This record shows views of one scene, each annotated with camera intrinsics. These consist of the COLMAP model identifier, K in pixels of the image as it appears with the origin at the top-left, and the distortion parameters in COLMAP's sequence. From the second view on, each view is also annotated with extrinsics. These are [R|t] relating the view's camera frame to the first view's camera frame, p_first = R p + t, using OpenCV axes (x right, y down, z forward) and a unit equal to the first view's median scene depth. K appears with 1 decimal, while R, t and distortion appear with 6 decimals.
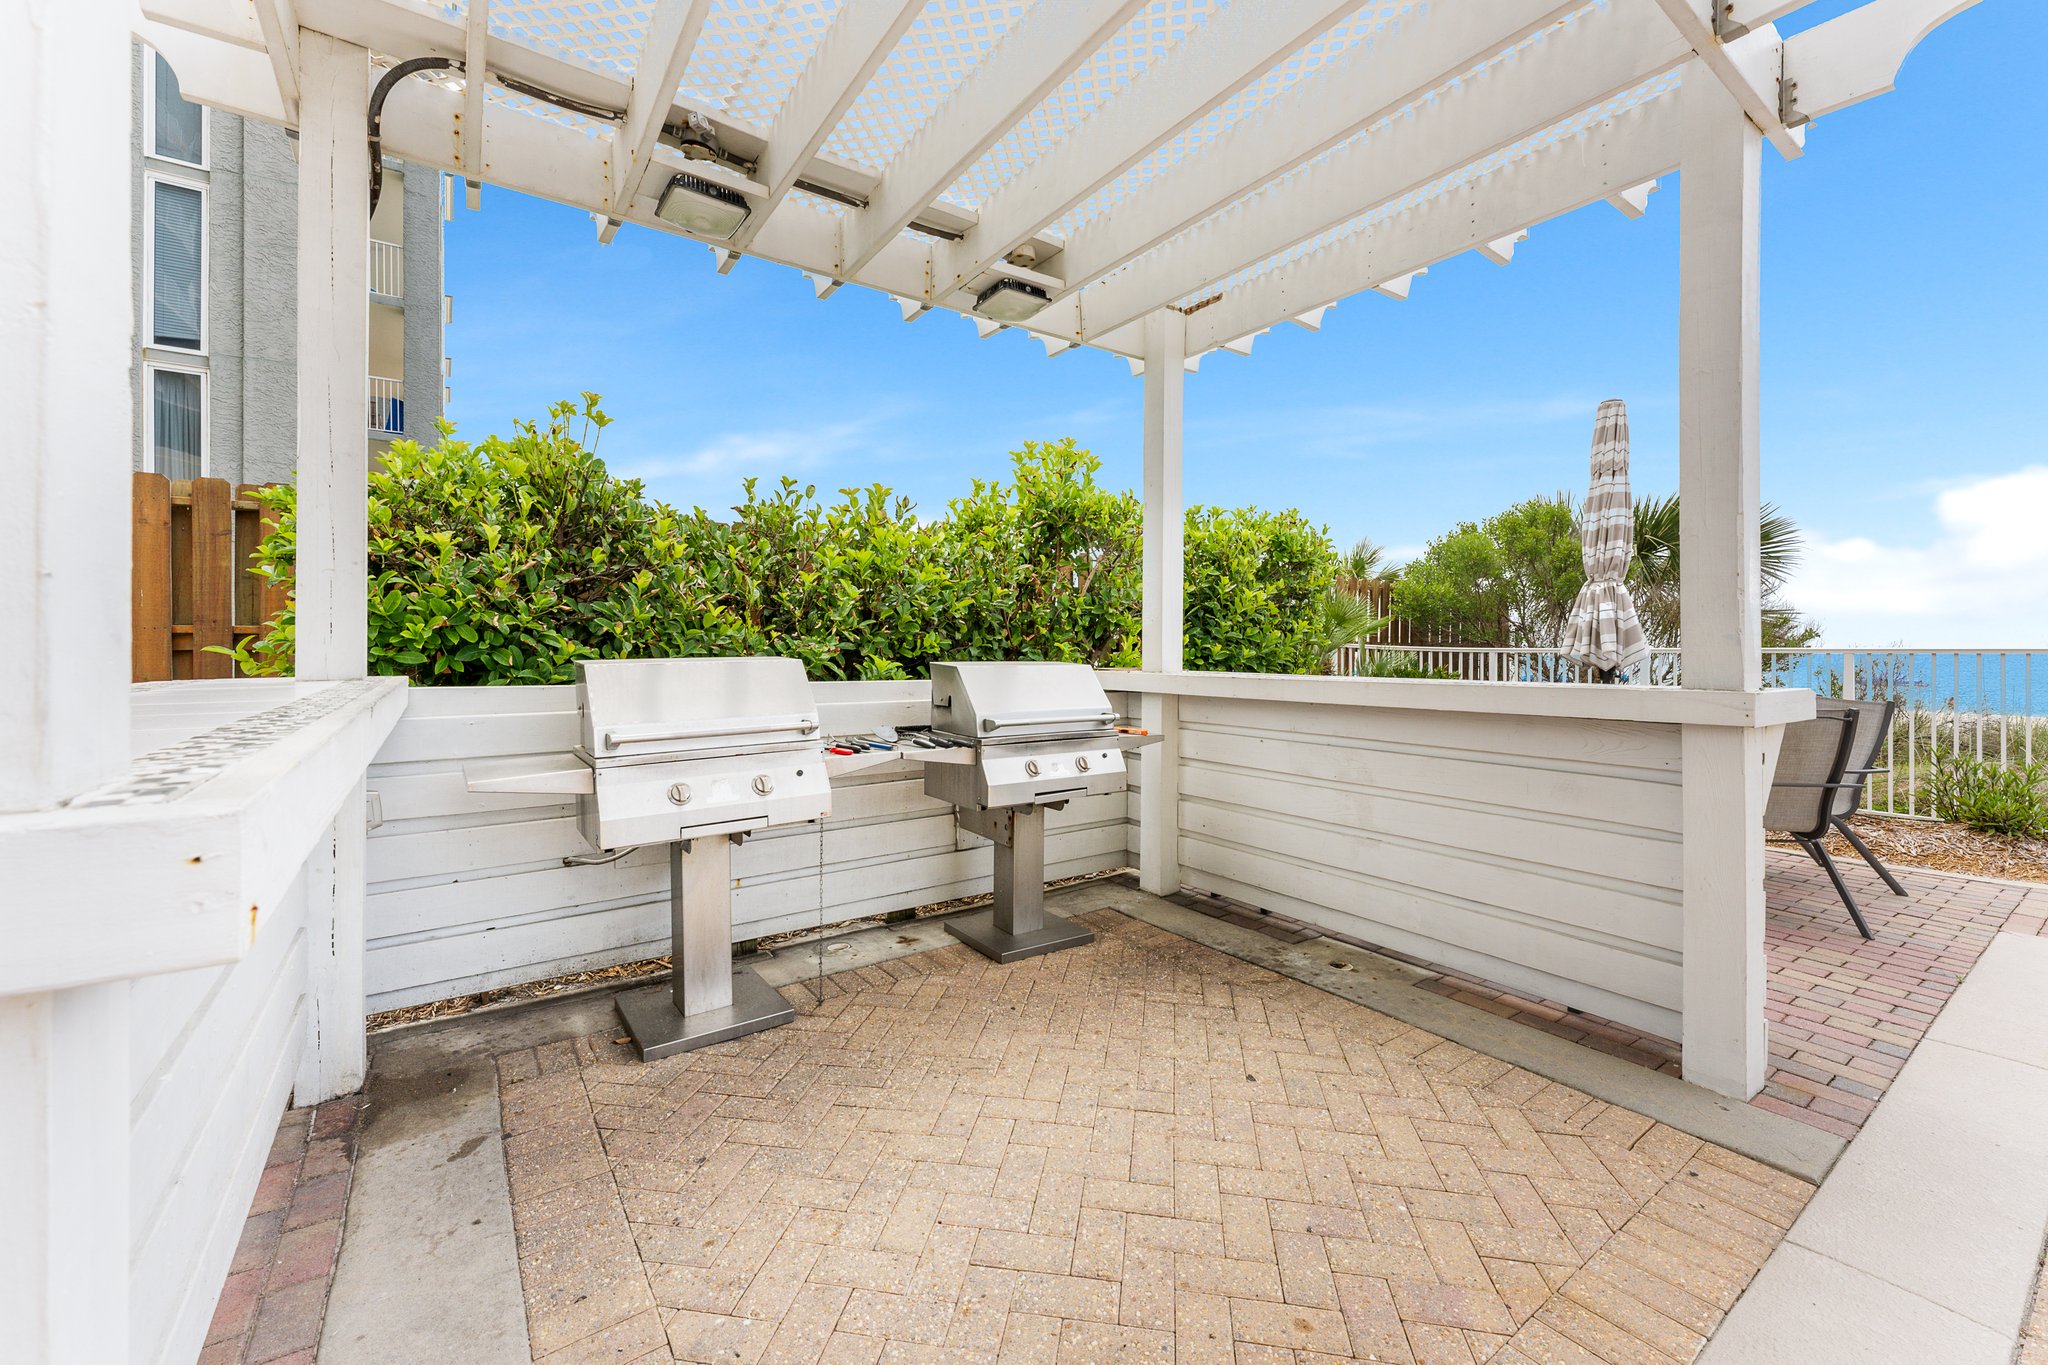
lens RADIAL K [[812.0, 0, 984.2], [0, 812.0, 646.1], [0, 0, 1]] dist [-0.000325, 0.000085]
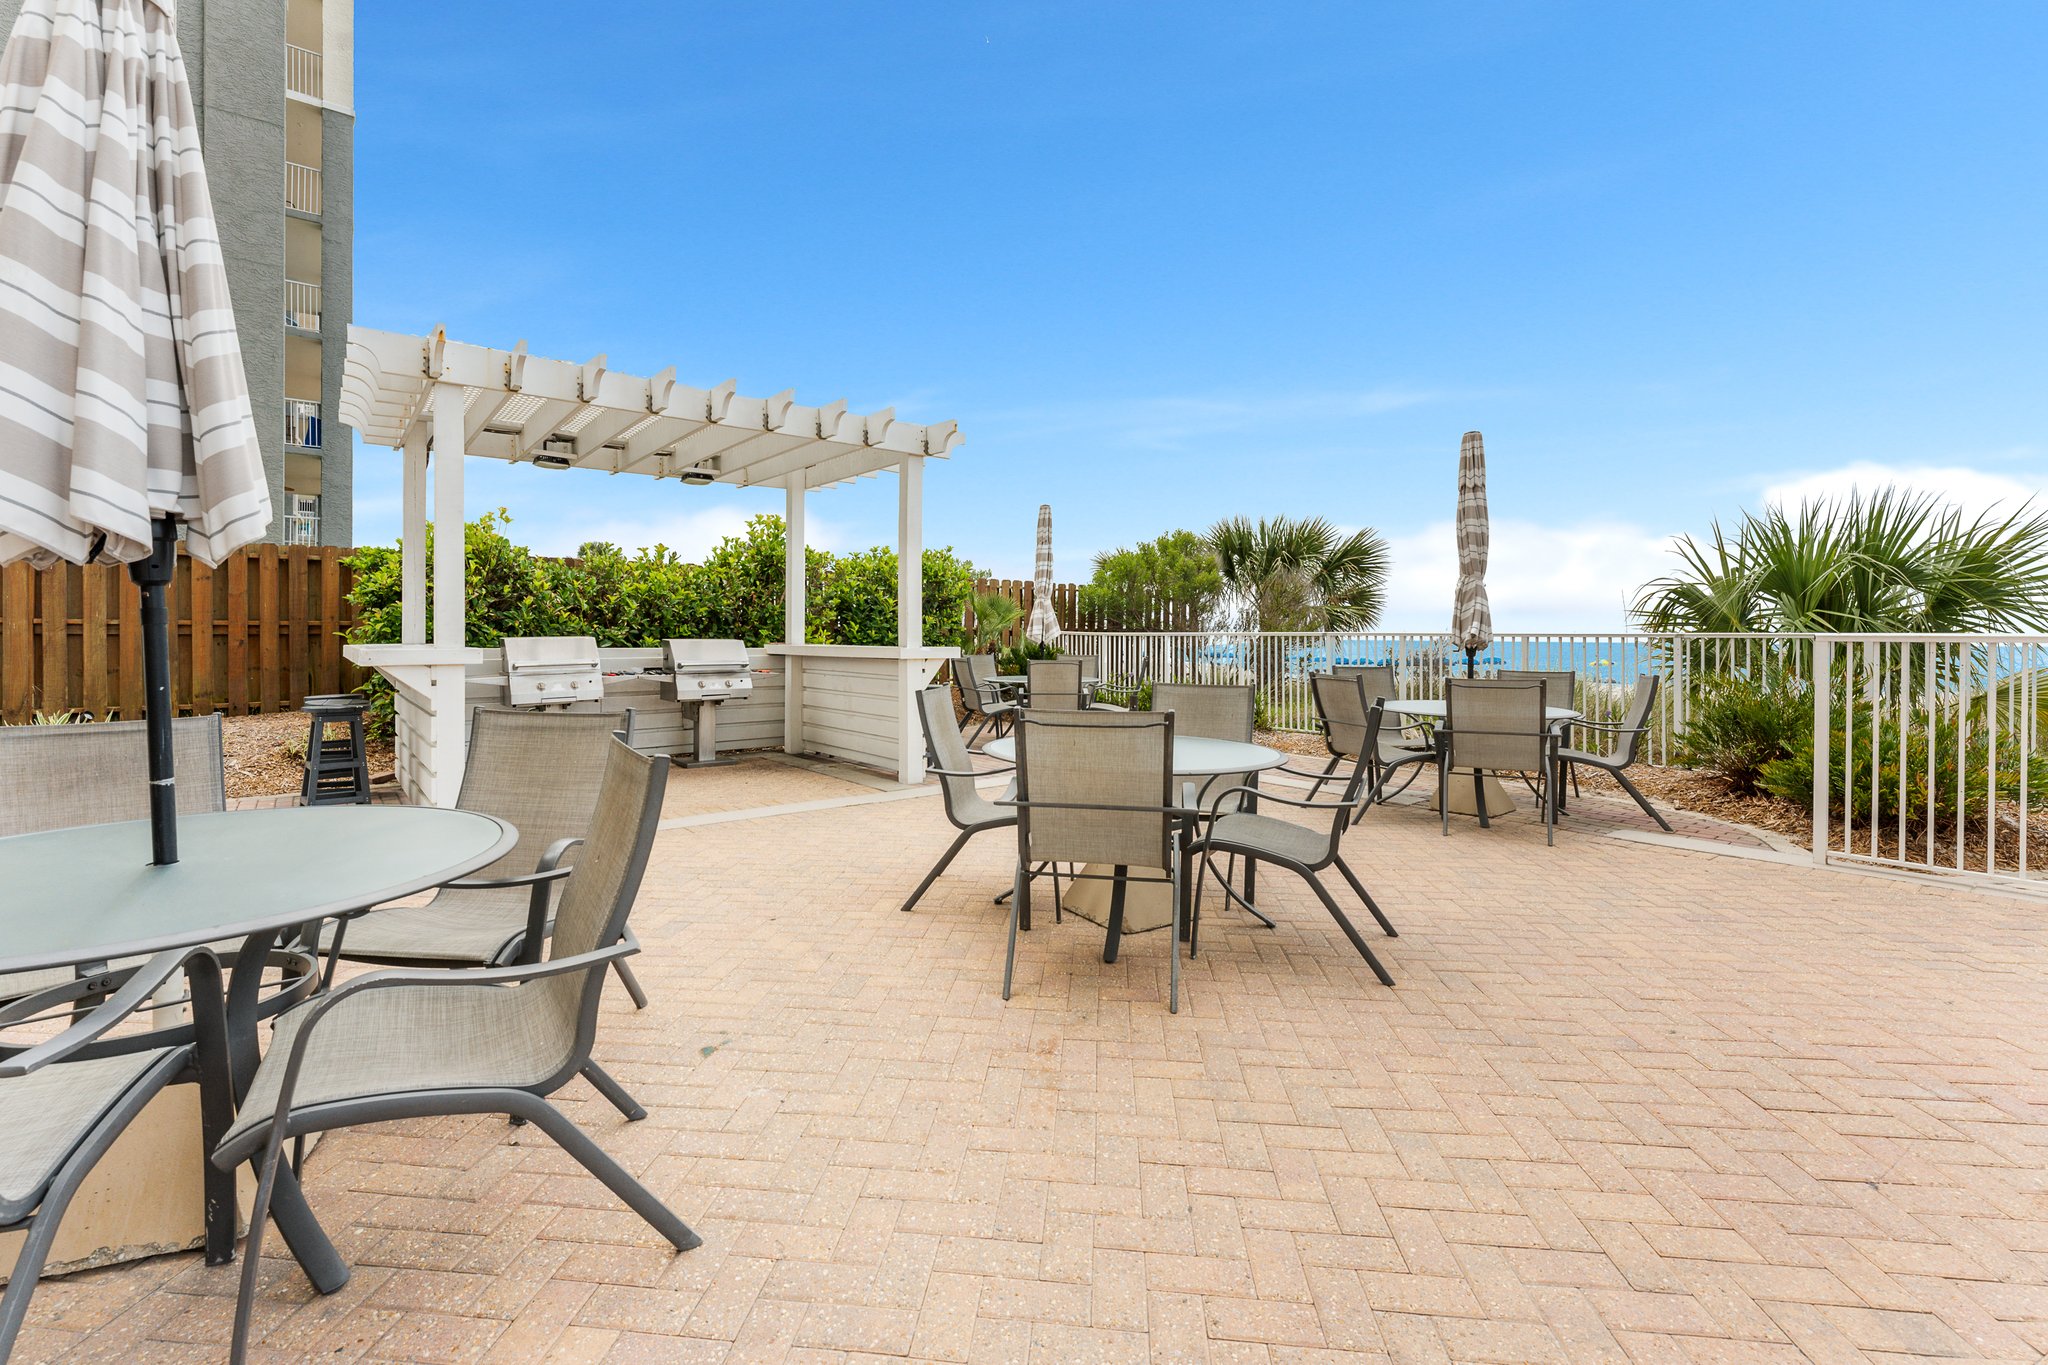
lens RADIAL K [[951.5, 0, 1019.7], [0, 951.5, 633.6], [0, 0, 1]] dist [-0.003511, -0.000353]
pose [[0.997576, 0.000070, 0.069580, 0.647900], [-0.000388, 0.999989, 0.004567, -0.006557], [-0.069579, -0.004583, 0.997566, -1.477894]]
